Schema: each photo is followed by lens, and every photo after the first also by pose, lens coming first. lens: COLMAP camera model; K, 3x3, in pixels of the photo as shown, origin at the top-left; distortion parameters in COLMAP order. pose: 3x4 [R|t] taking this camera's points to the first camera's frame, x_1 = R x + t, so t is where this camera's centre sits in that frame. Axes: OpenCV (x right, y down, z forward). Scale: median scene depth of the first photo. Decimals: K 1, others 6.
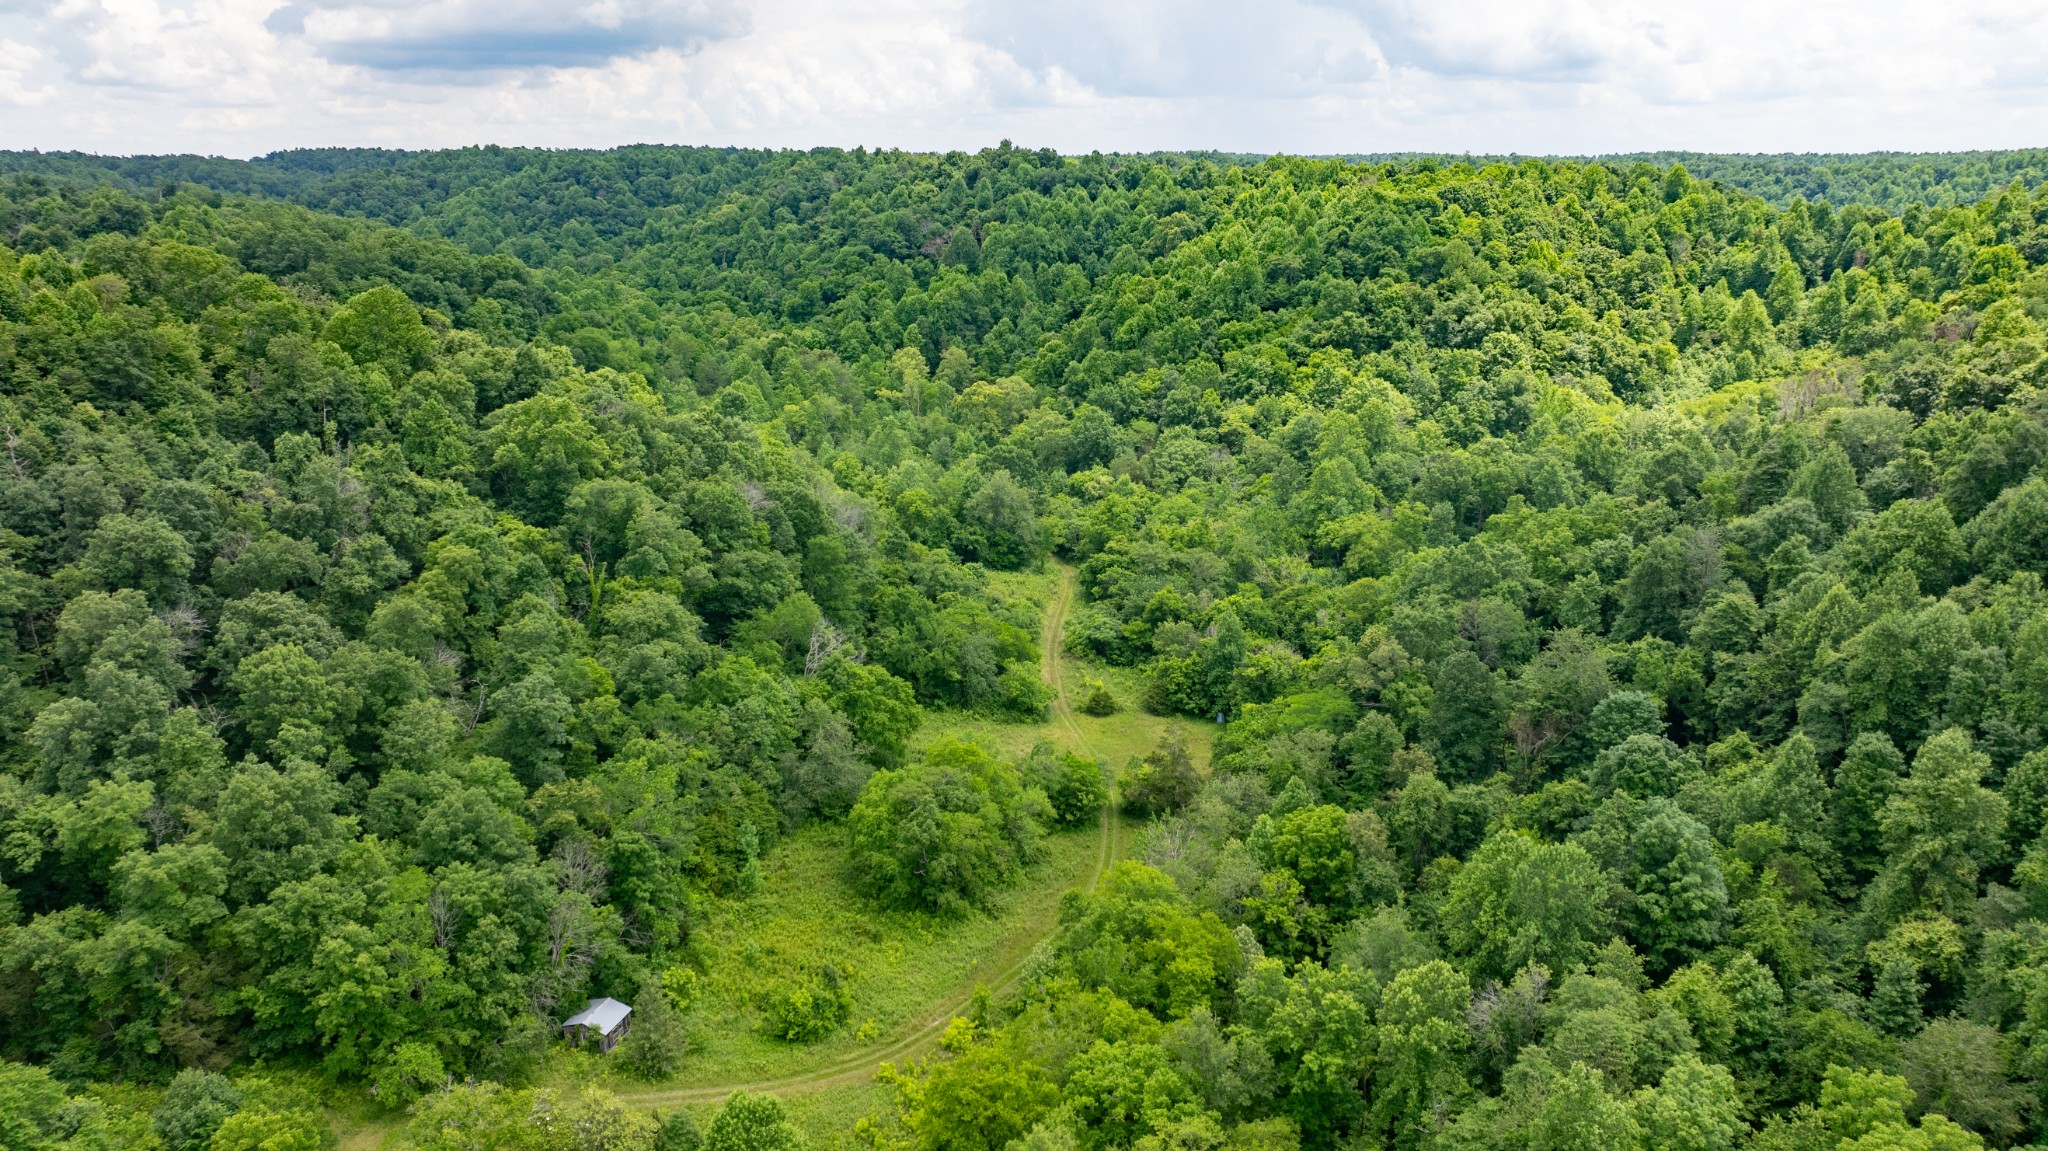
lens RADIAL K [[1438.7, 0, 1029.5], [0, 1438.7, 575.2], [0, 0, 1]] dist [-0.026231, 0.010830]
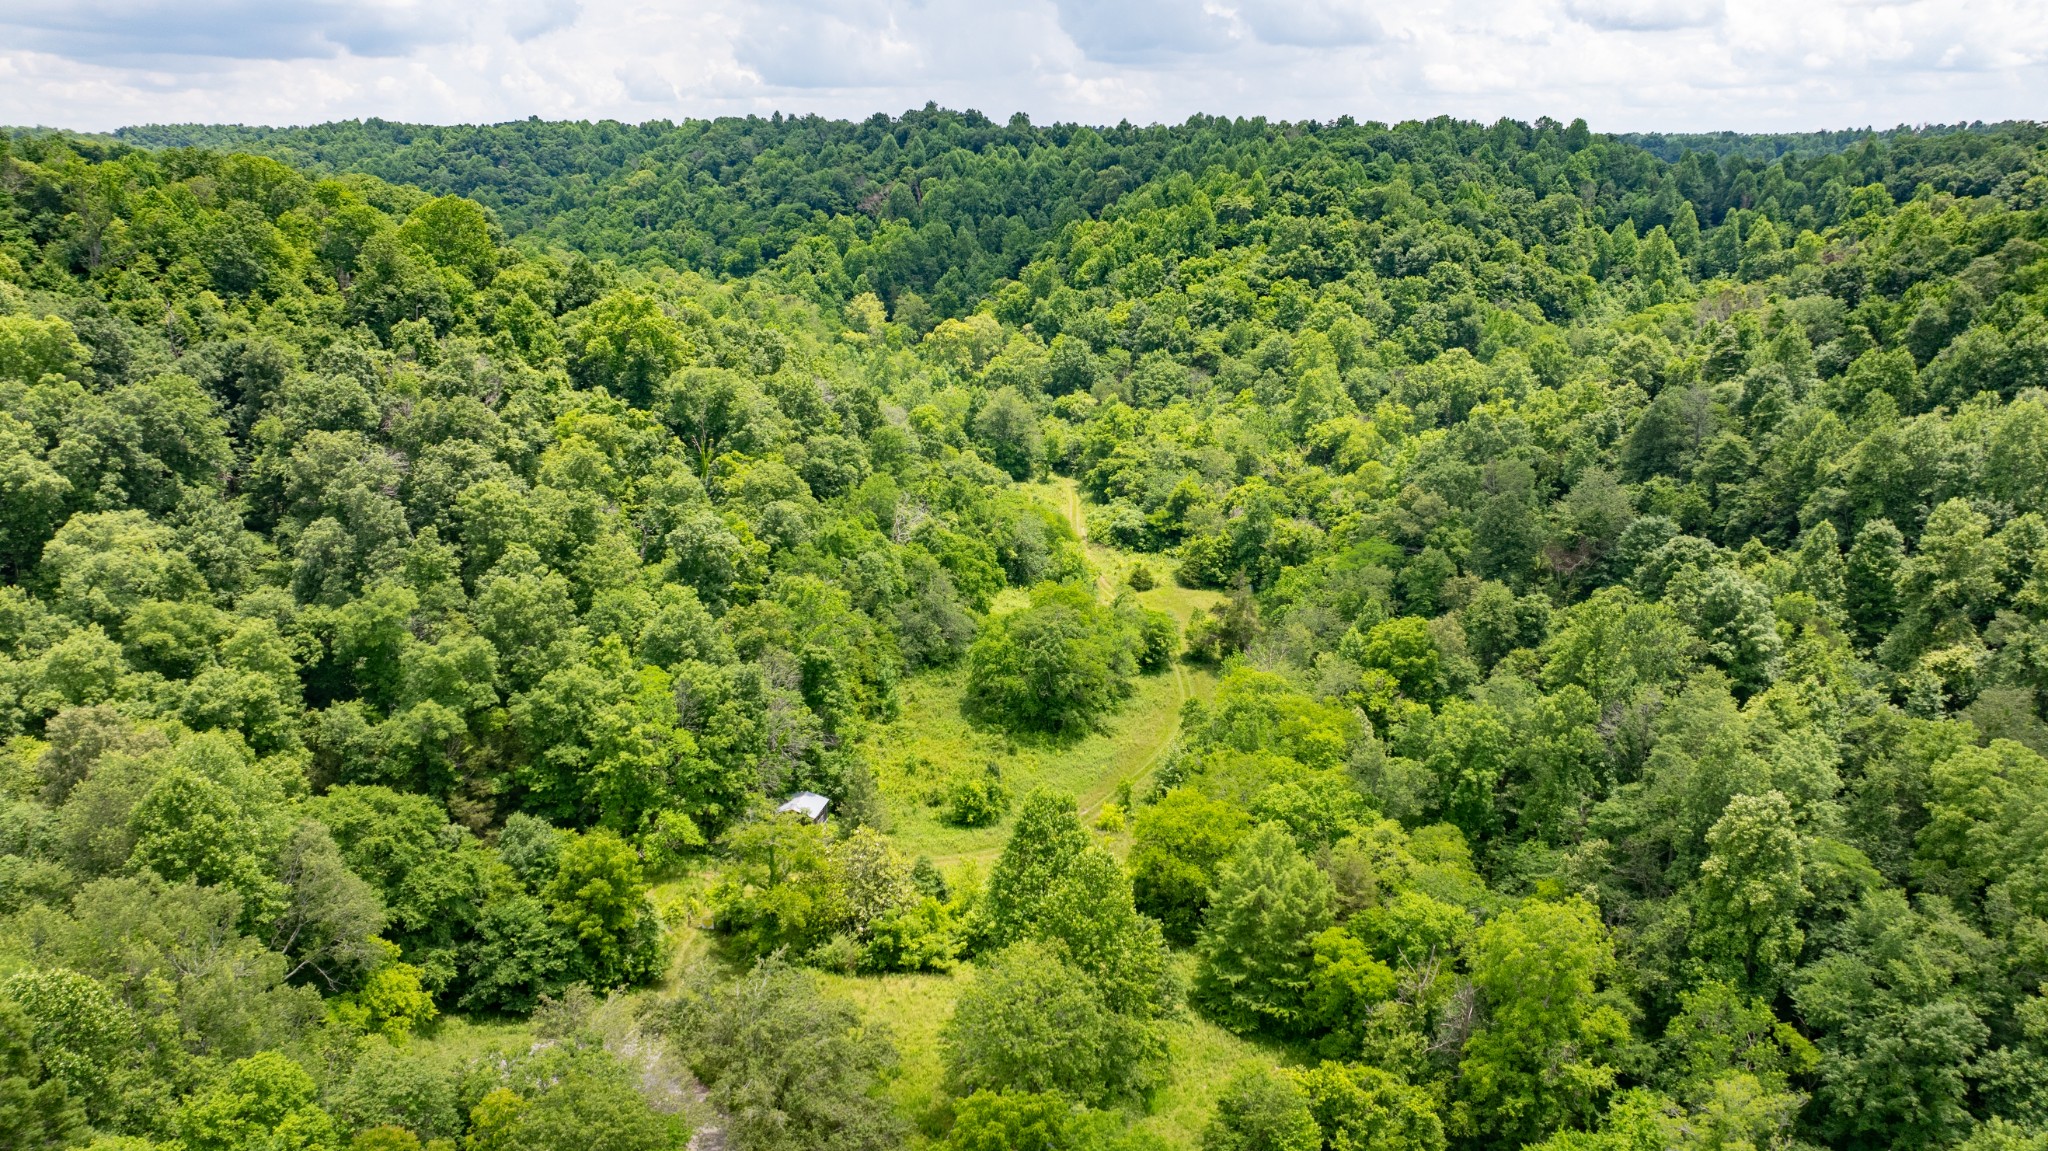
lens RADIAL K [[1438.7, 0, 1029.5], [0, 1438.7, 575.2], [0, 0, 1]] dist [-0.026231, 0.010830]
pose [[0.995382, -0.026625, 0.092224, -0.111592], [0.025980, 0.999629, 0.008180, 0.062334], [-0.092407, -0.005746, 0.995705, -0.062350]]
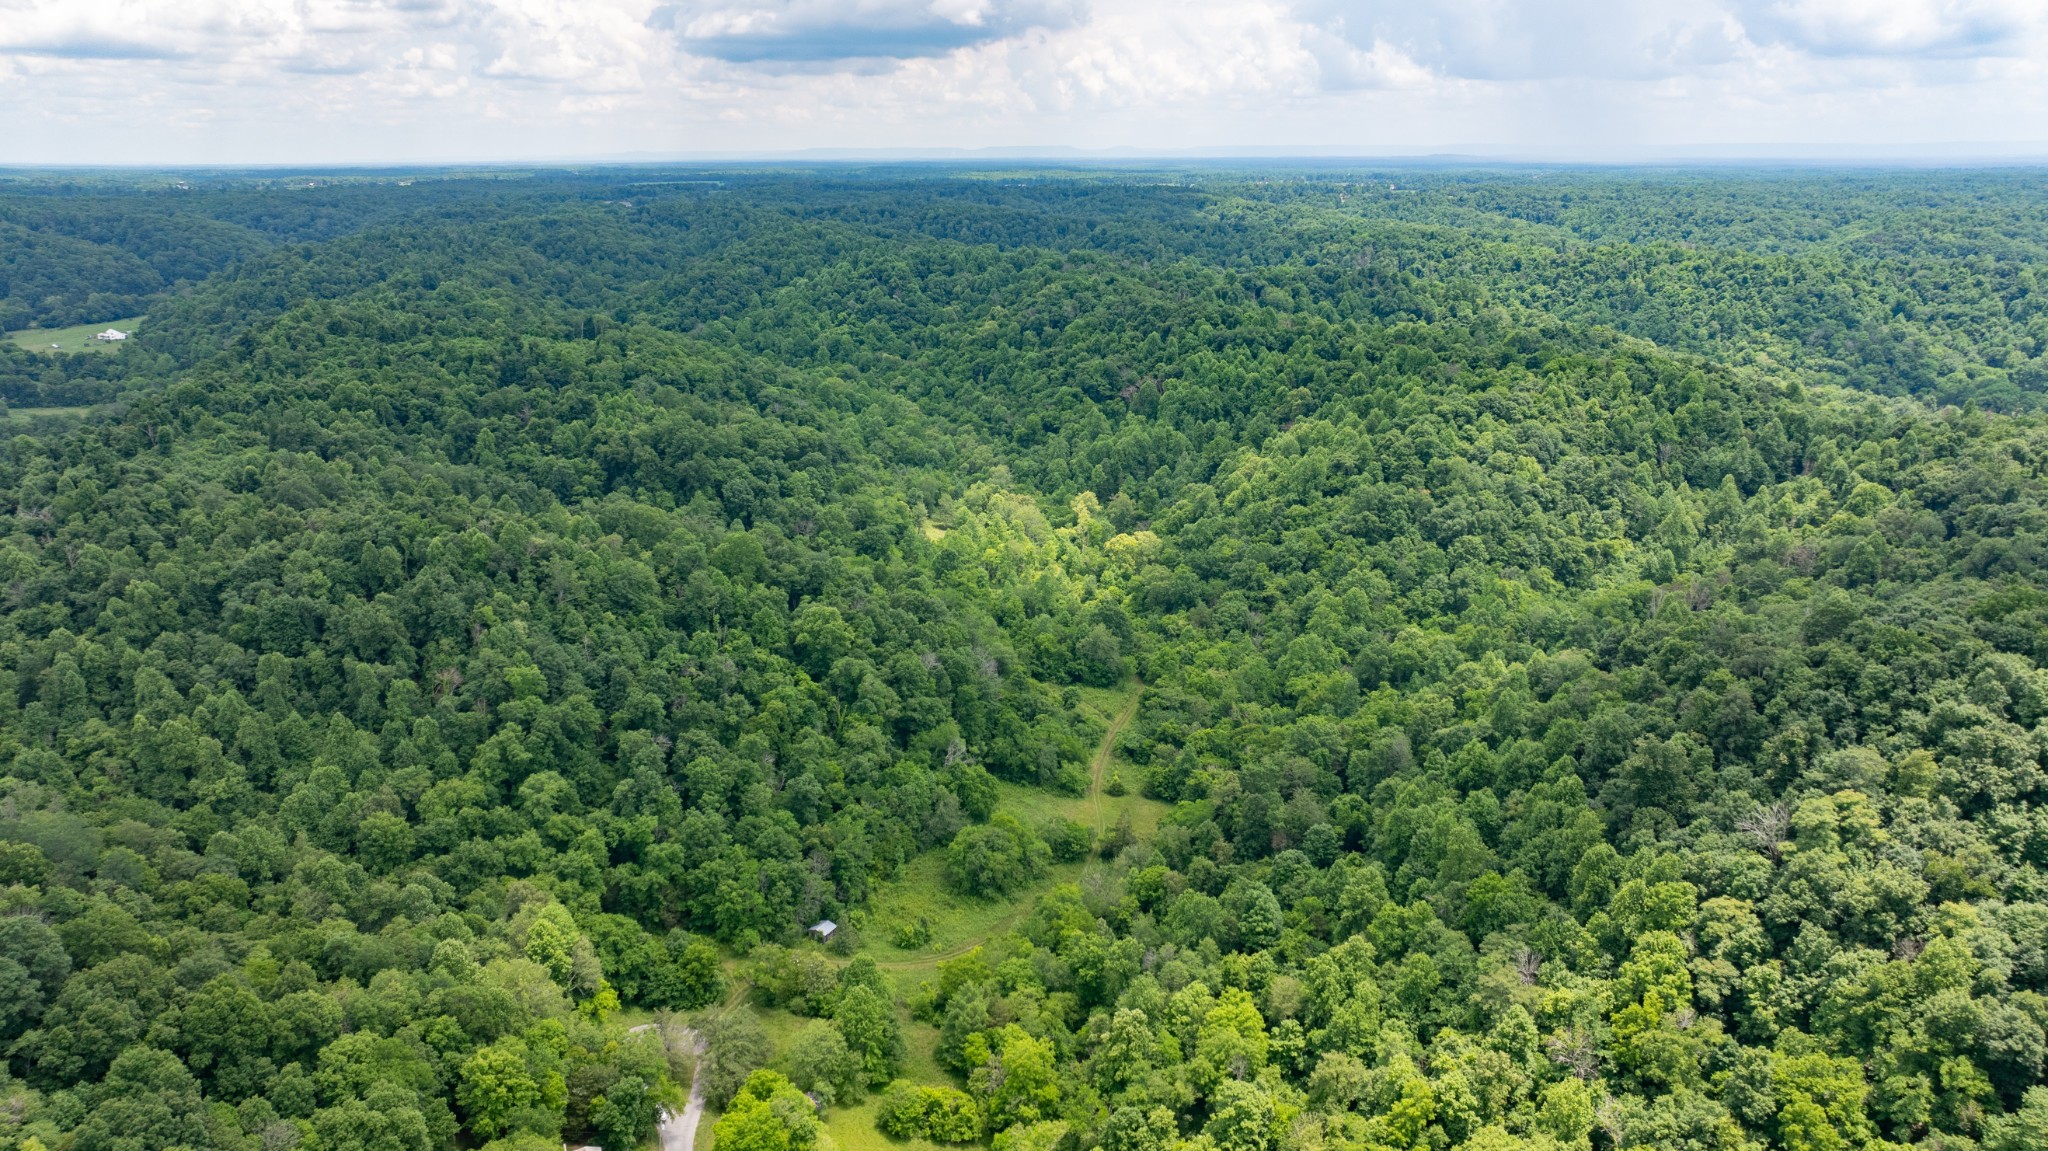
lens RADIAL K [[1435.5, 0, 1031.3], [0, 1435.5, 577.9], [0, 0, 1]] dist [-0.008455, -0.002279]
pose [[0.978640, 0.058705, -0.197024, 0.231682], [-0.055380, 0.998215, 0.022349, -0.168090], [0.197984, -0.010961, 0.980144, -0.616153]]
